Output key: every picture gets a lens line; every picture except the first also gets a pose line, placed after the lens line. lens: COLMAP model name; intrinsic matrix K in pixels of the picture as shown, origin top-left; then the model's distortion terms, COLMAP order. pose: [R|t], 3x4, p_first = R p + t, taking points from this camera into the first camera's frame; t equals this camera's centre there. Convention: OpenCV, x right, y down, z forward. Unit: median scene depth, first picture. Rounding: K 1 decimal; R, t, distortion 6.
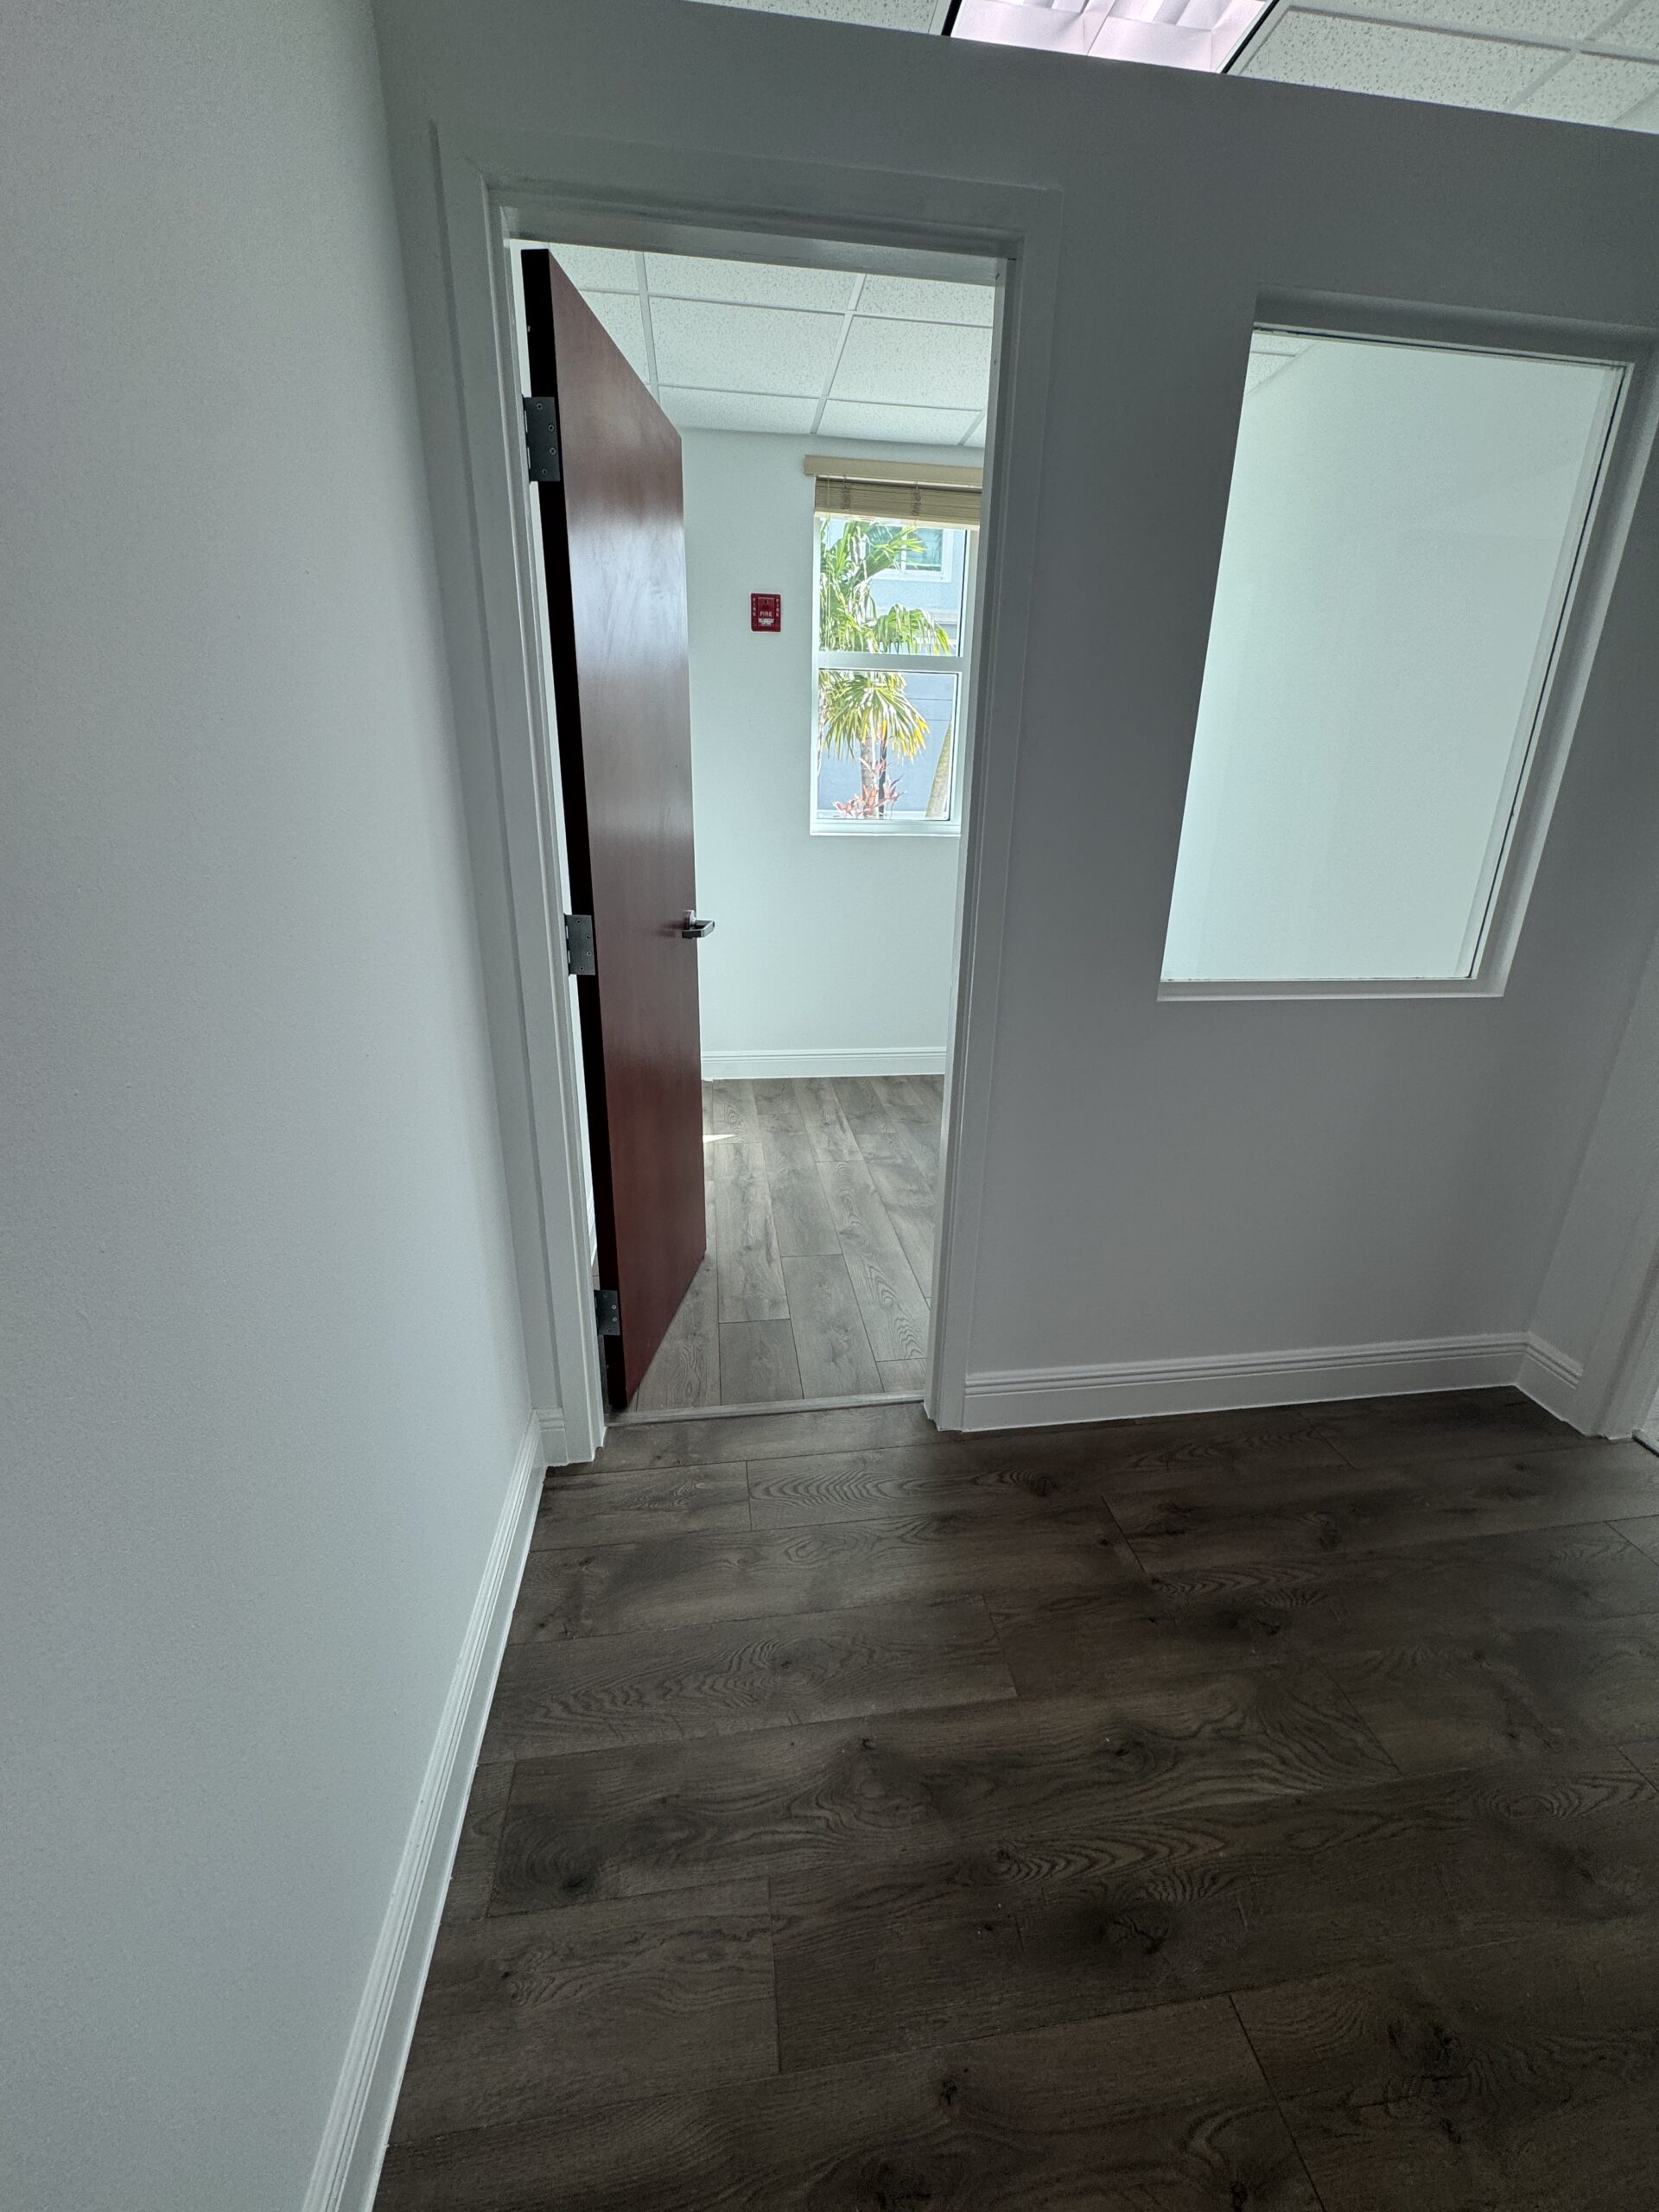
lens RADIAL K [[874.1, 0, 831.9], [0, 874.1, 1097.8], [0, 0, 1]] dist [-0.002018, 0.000006]
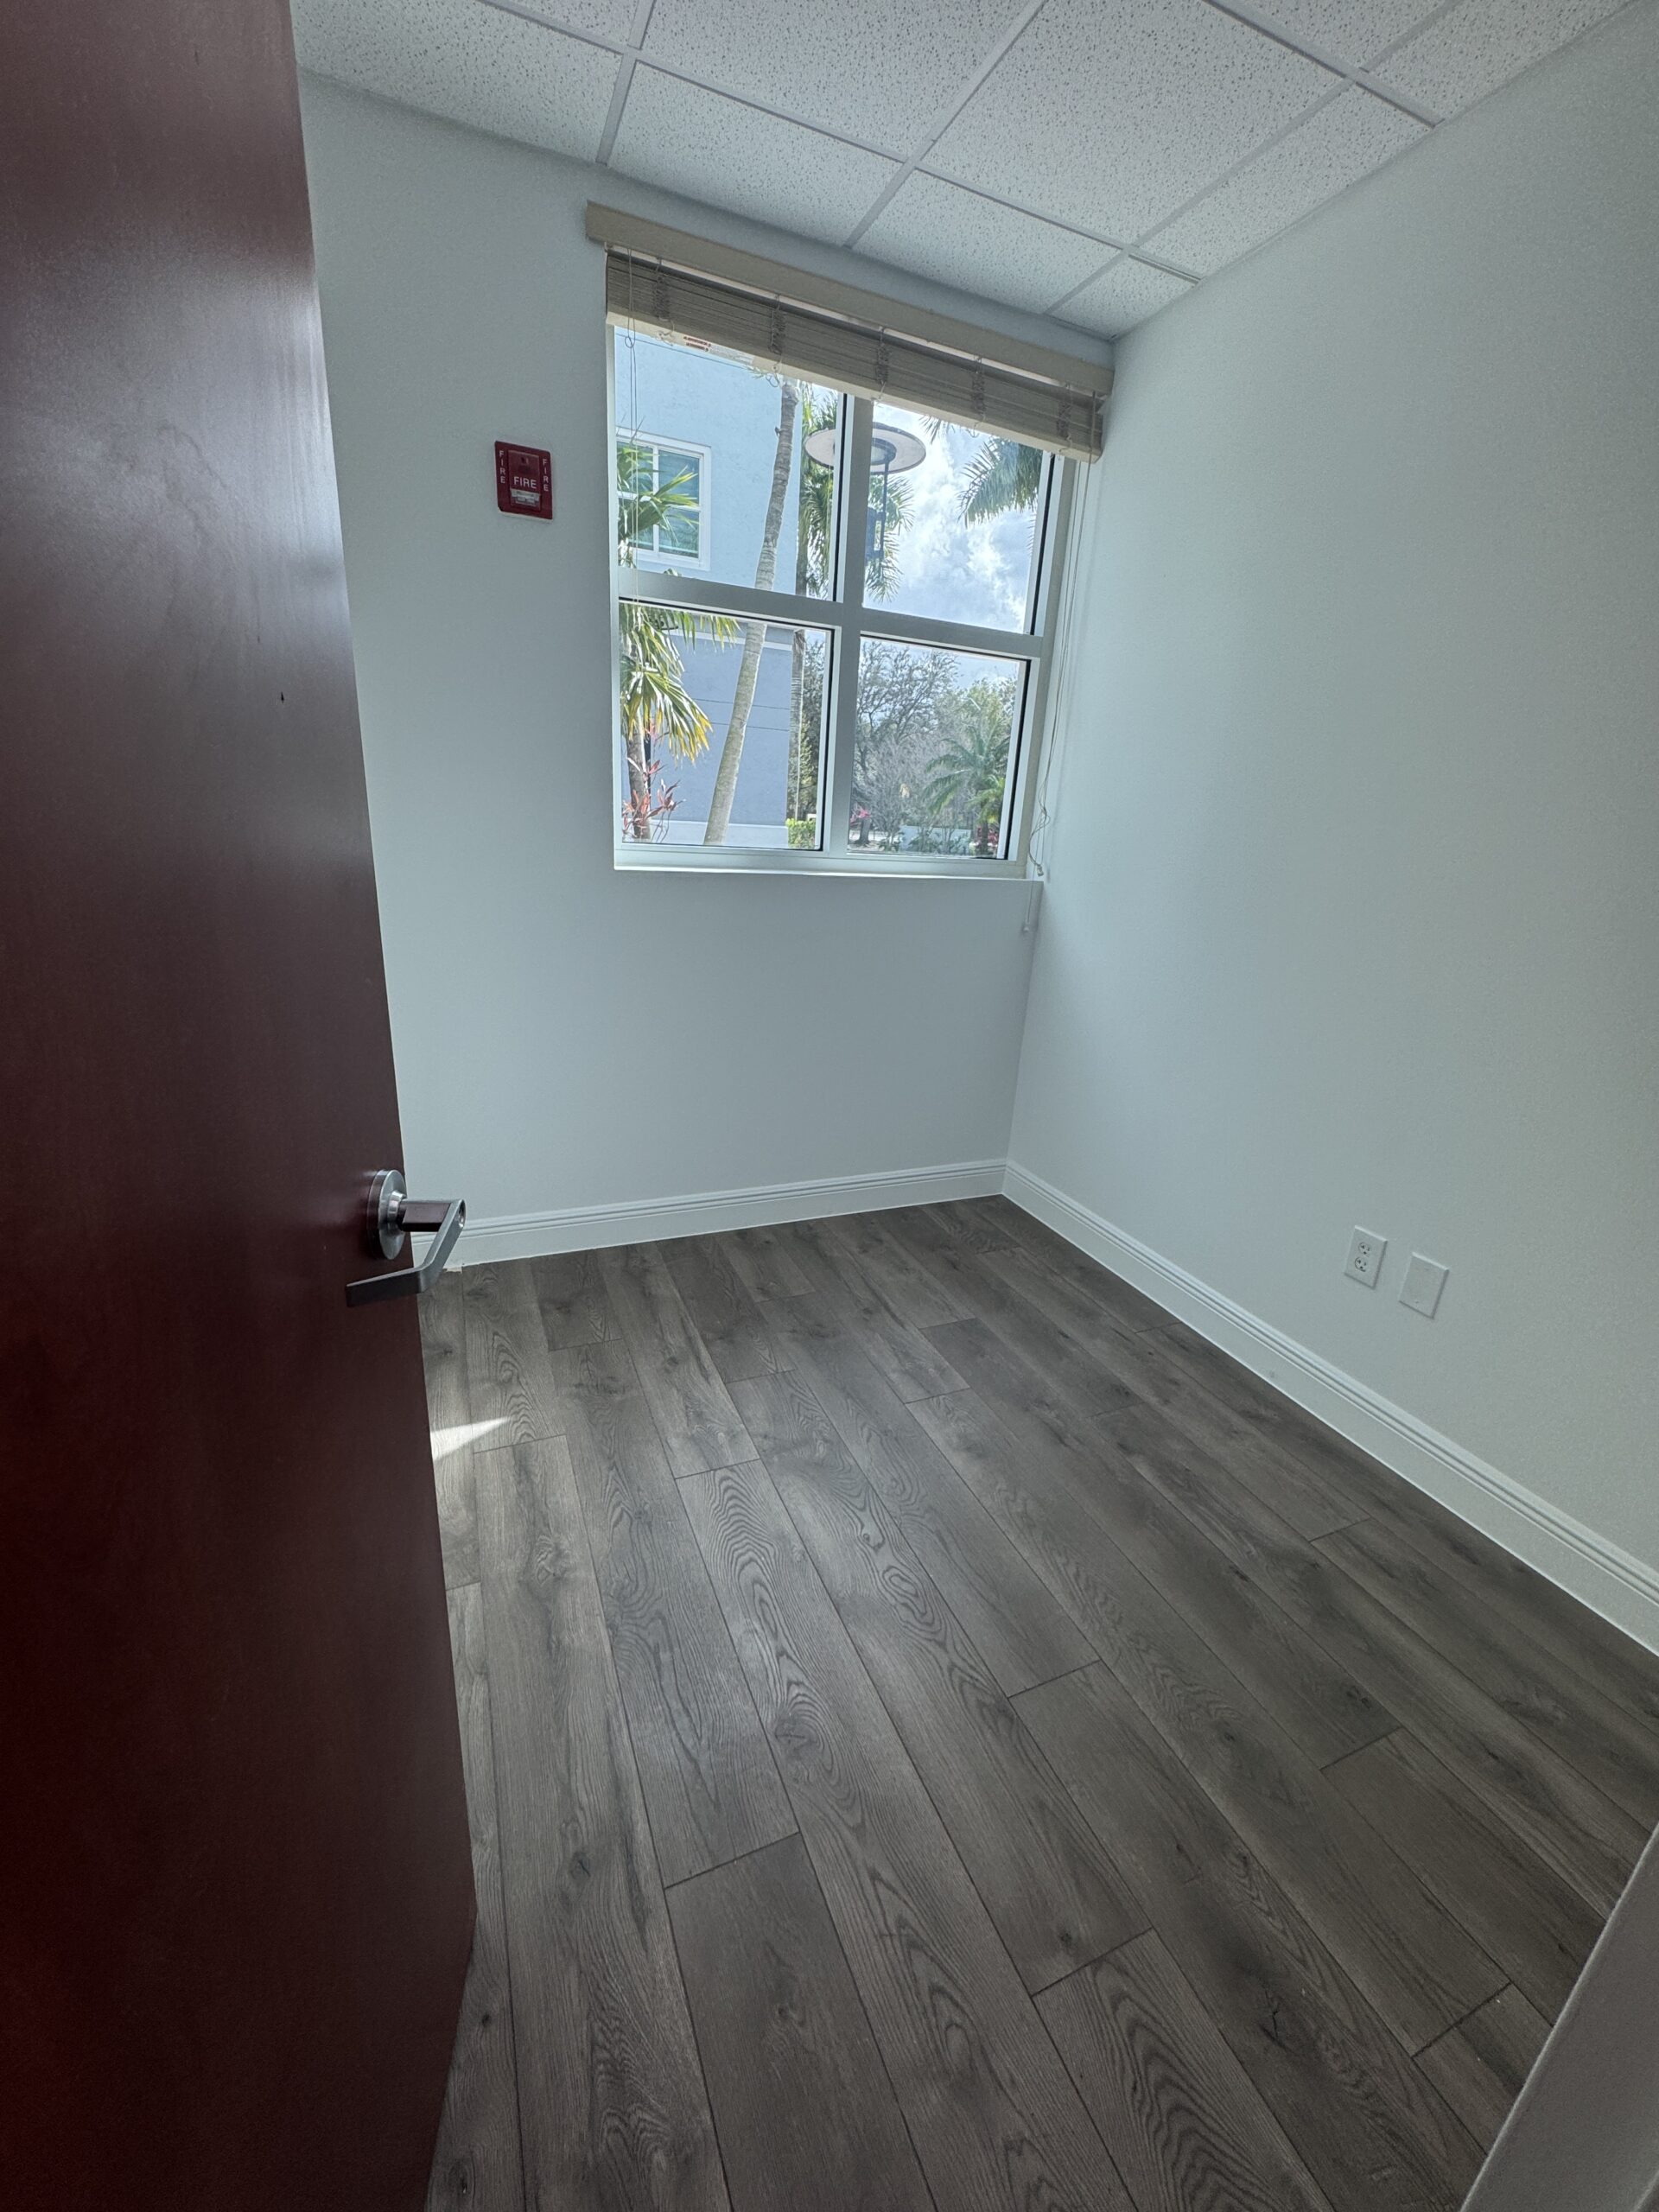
lens RADIAL K [[874.1, 0, 831.9], [0, 874.1, 1097.8], [0, 0, 1]] dist [-0.002018, 0.000006]
pose [[0.961816, -0.047804, 0.269491, -0.055408], [0.049925, 0.998752, -0.001019, -0.146539], [-0.269106, 0.014434, 0.963002, 0.408738]]
